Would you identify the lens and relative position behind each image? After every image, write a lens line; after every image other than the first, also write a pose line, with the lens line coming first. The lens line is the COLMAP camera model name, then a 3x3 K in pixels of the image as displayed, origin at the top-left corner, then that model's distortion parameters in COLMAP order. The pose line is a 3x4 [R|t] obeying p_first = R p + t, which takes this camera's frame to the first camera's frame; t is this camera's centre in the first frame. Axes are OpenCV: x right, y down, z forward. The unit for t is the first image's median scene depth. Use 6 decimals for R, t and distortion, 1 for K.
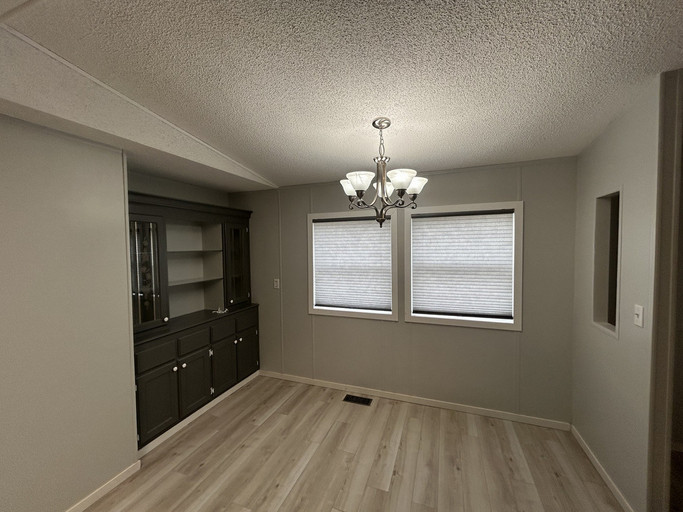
lens RADIAL K [[282.6, 0, 341.5], [0, 282.6, 256.0], [0, 0, 1]] dist [-0.000576, -0.000097]
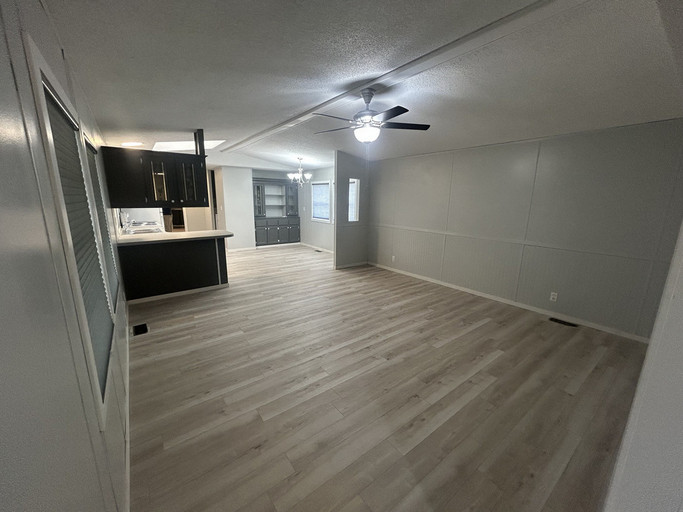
lens RADIAL K [[279.6, 0, 341.5], [0, 279.6, 256.0], [0, 0, 1]] dist [0.000382, 0.028127]
pose [[0.841218, 0.144975, -0.520898, 1.580120], [-0.054015, 0.981097, 0.185826, 0.029734], [0.537992, -0.128183, 0.833147, -1.091419]]
